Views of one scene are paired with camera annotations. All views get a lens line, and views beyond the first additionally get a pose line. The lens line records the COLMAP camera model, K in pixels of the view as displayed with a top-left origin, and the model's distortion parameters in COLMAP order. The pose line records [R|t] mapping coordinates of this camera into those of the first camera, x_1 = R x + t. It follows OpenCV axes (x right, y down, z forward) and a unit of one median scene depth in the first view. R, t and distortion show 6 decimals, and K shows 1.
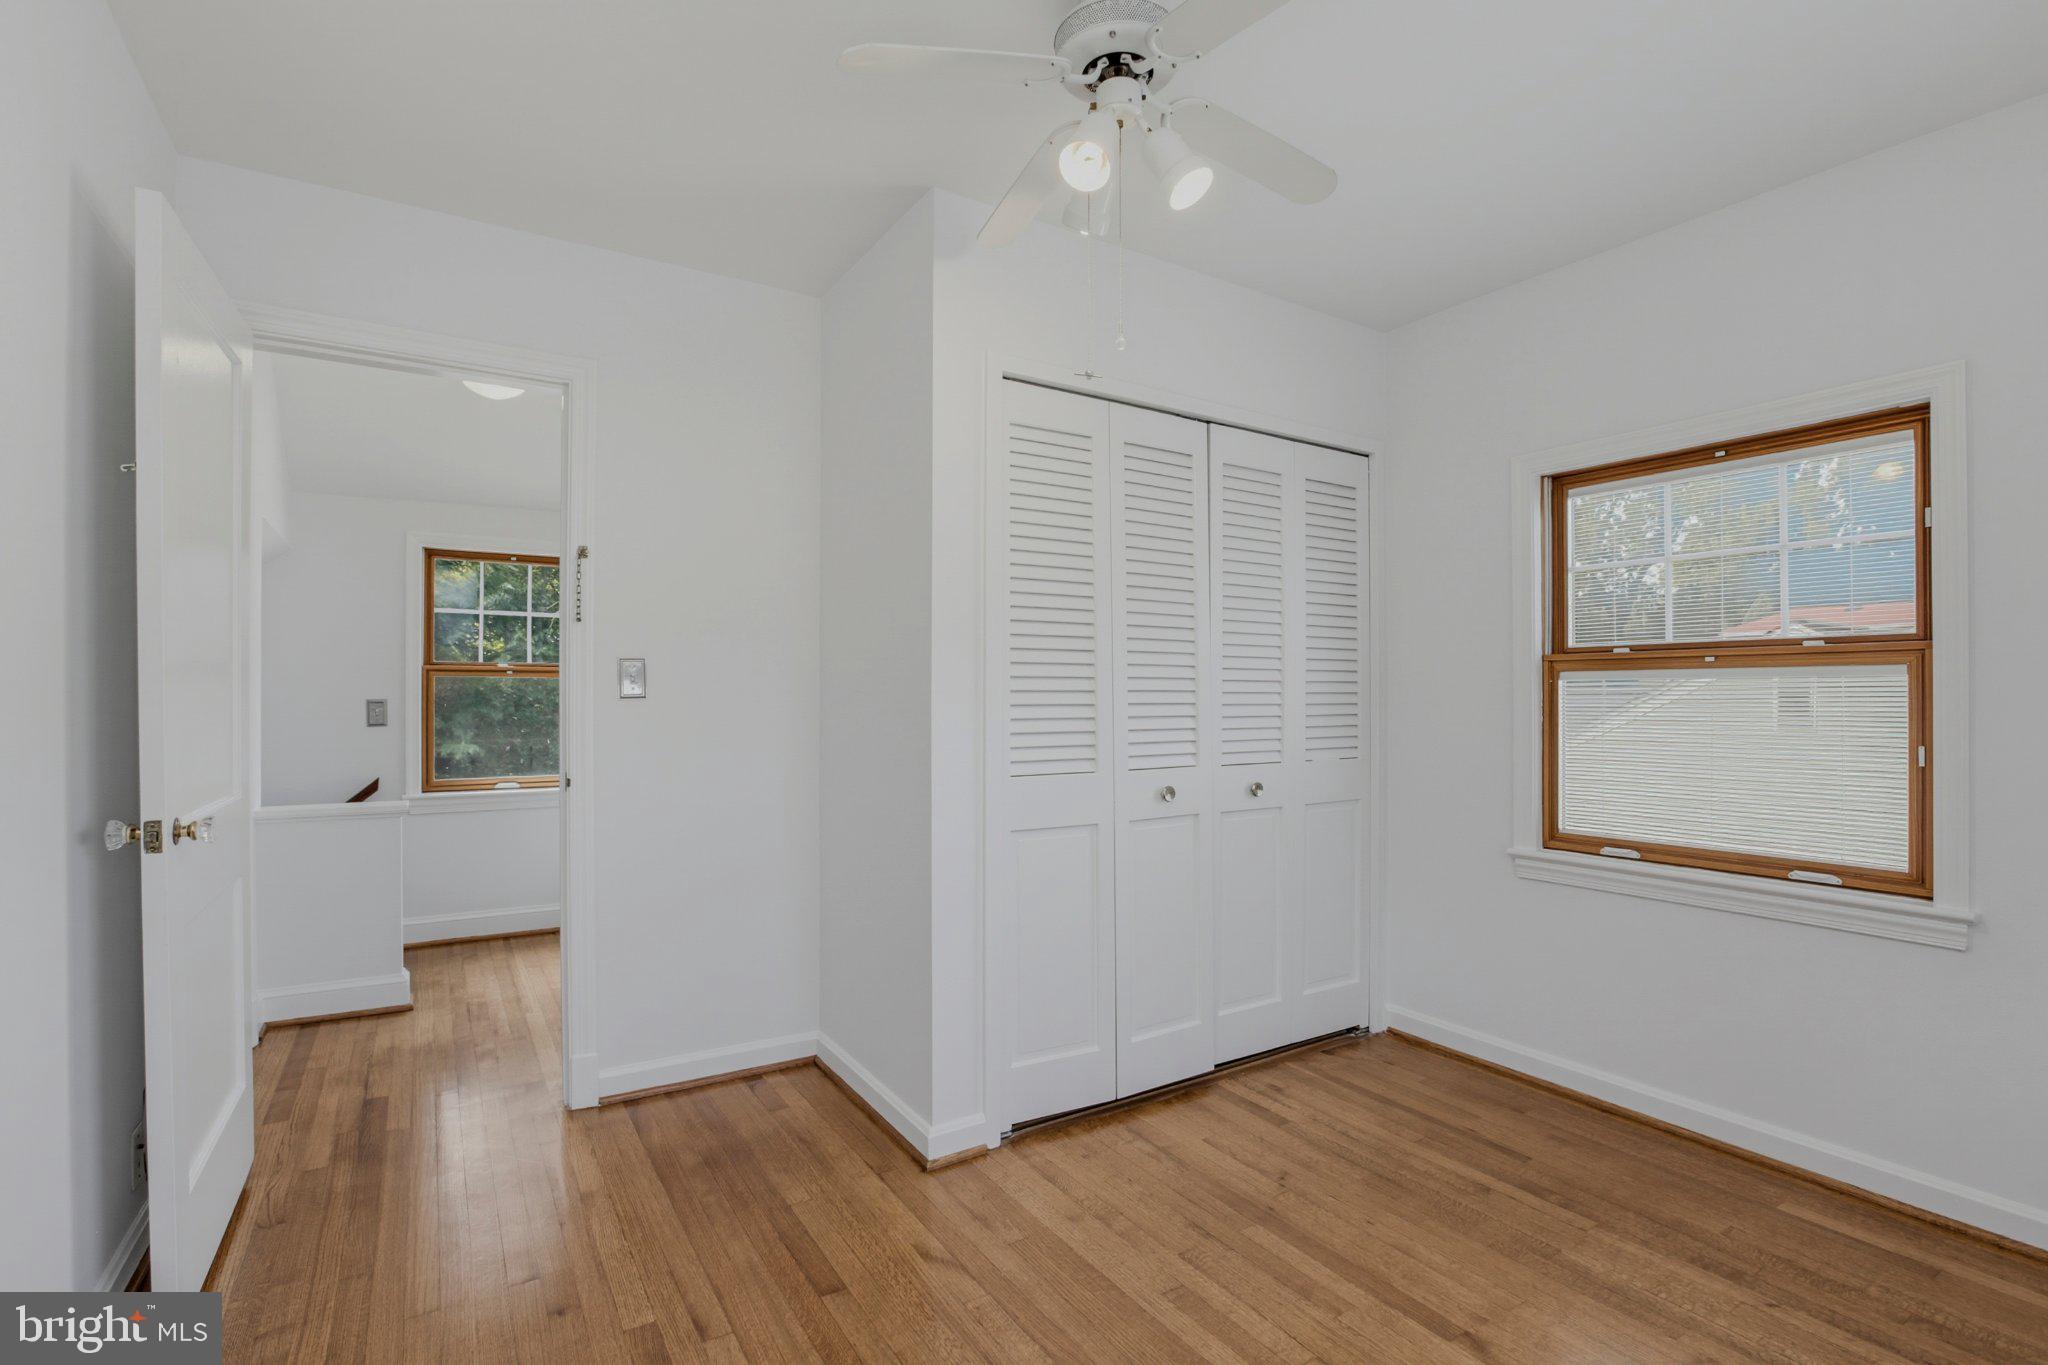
lens RADIAL K [[950.6, 0, 1012.1], [0, 950.6, 687.3], [0, 0, 1]] dist [-0.024086, 0.000669]
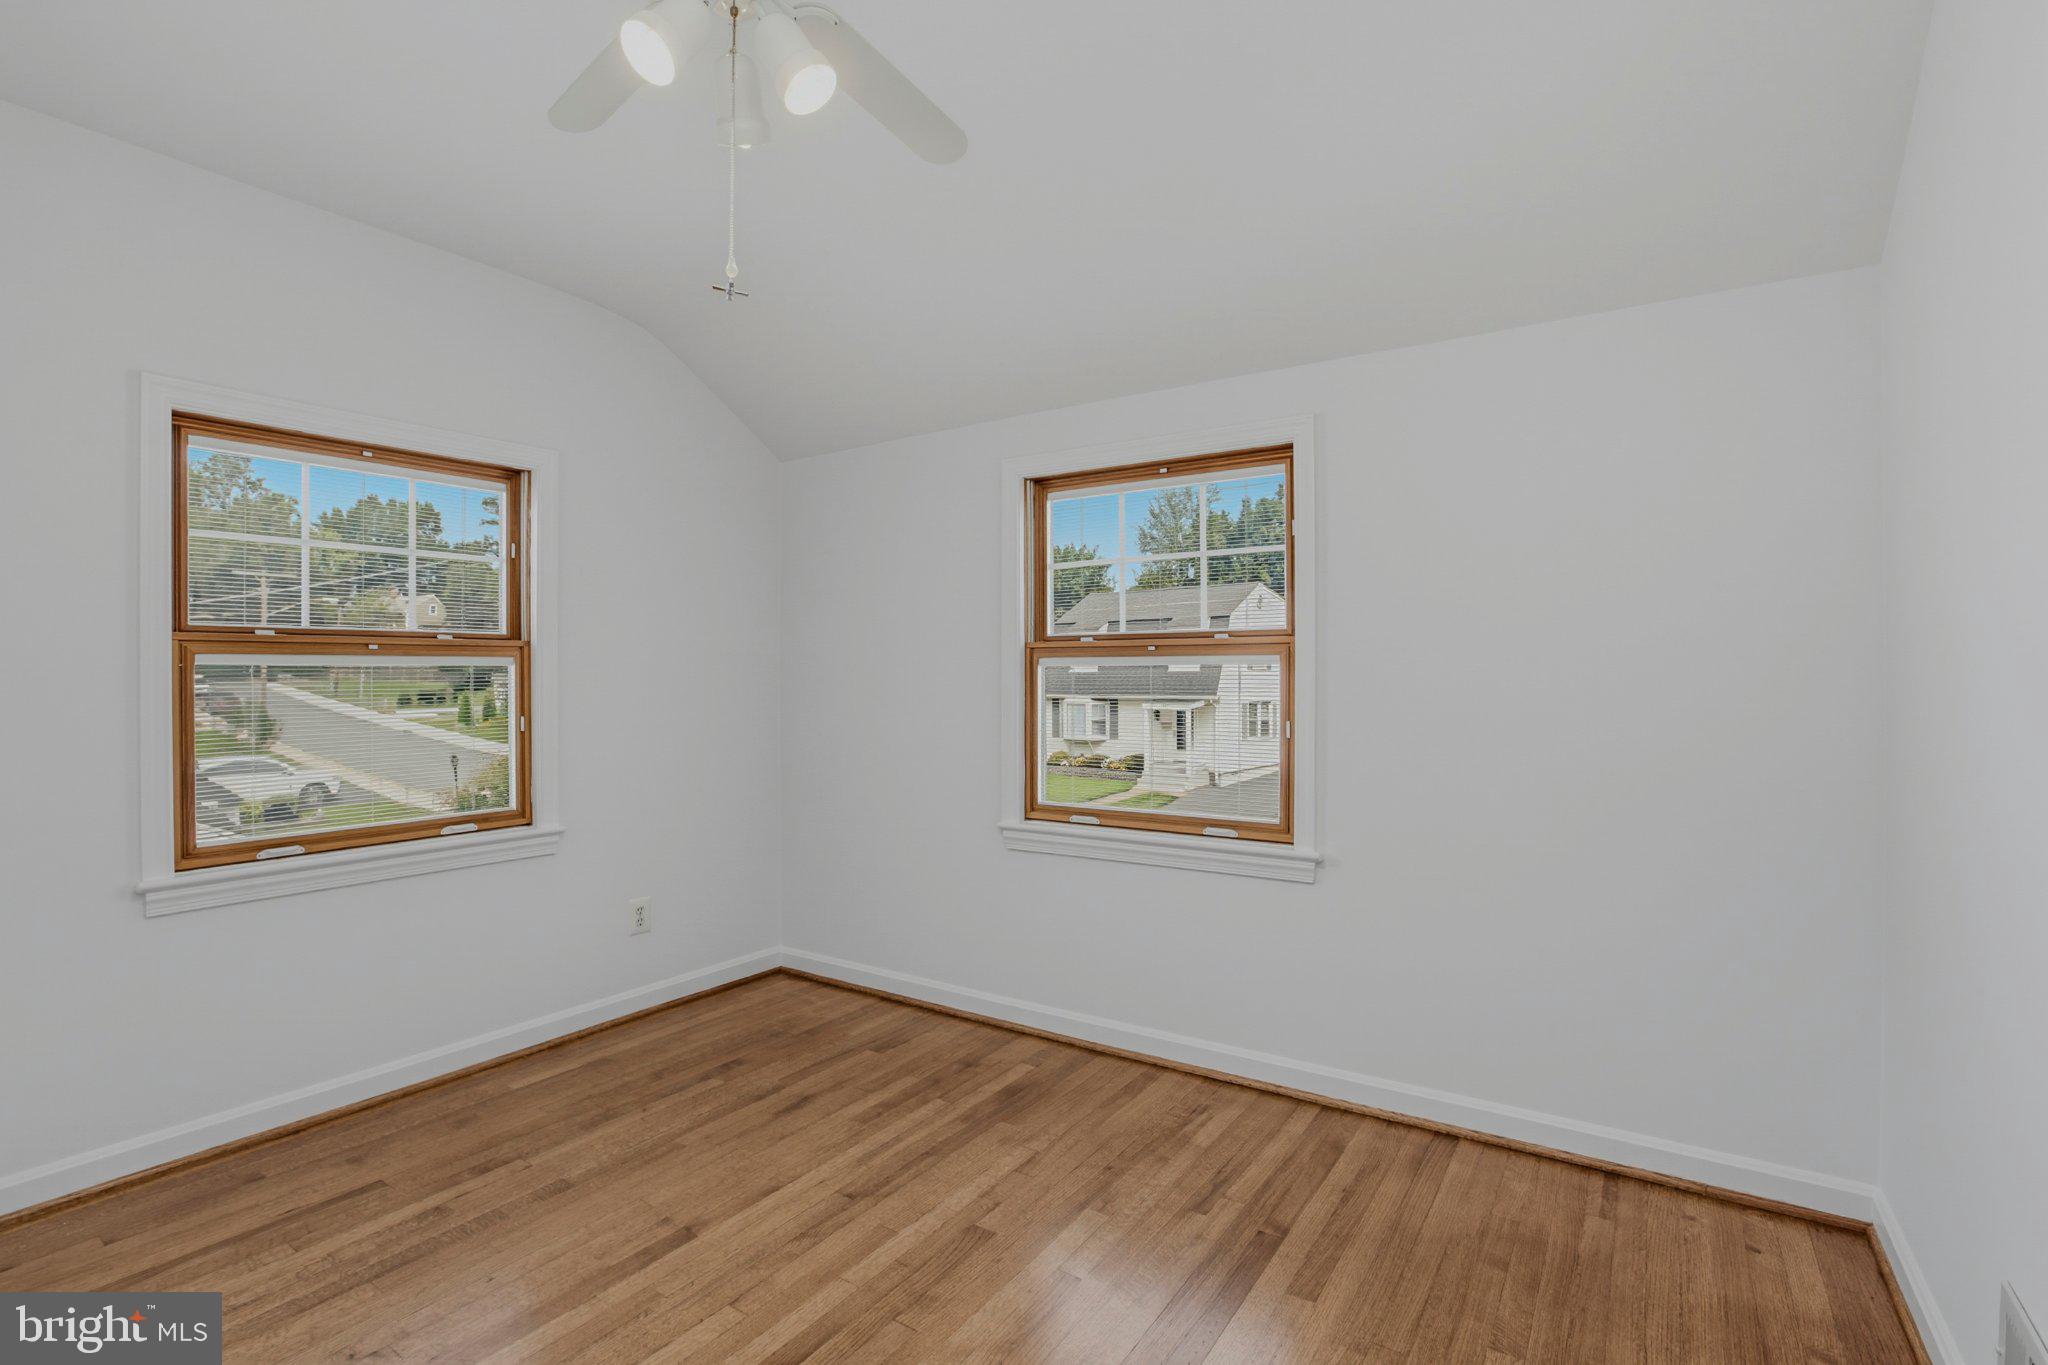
lens RADIAL K [[950.6, 0, 1012.1], [0, 950.6, 687.3], [0, 0, 1]] dist [-0.024086, 0.000669]
pose [[-0.402401, -0.008173, 0.915427, -0.571517], [0.000196, 0.999959, 0.009014, 0.006753], [-0.915464, 0.003807, -0.402383, 0.845321]]
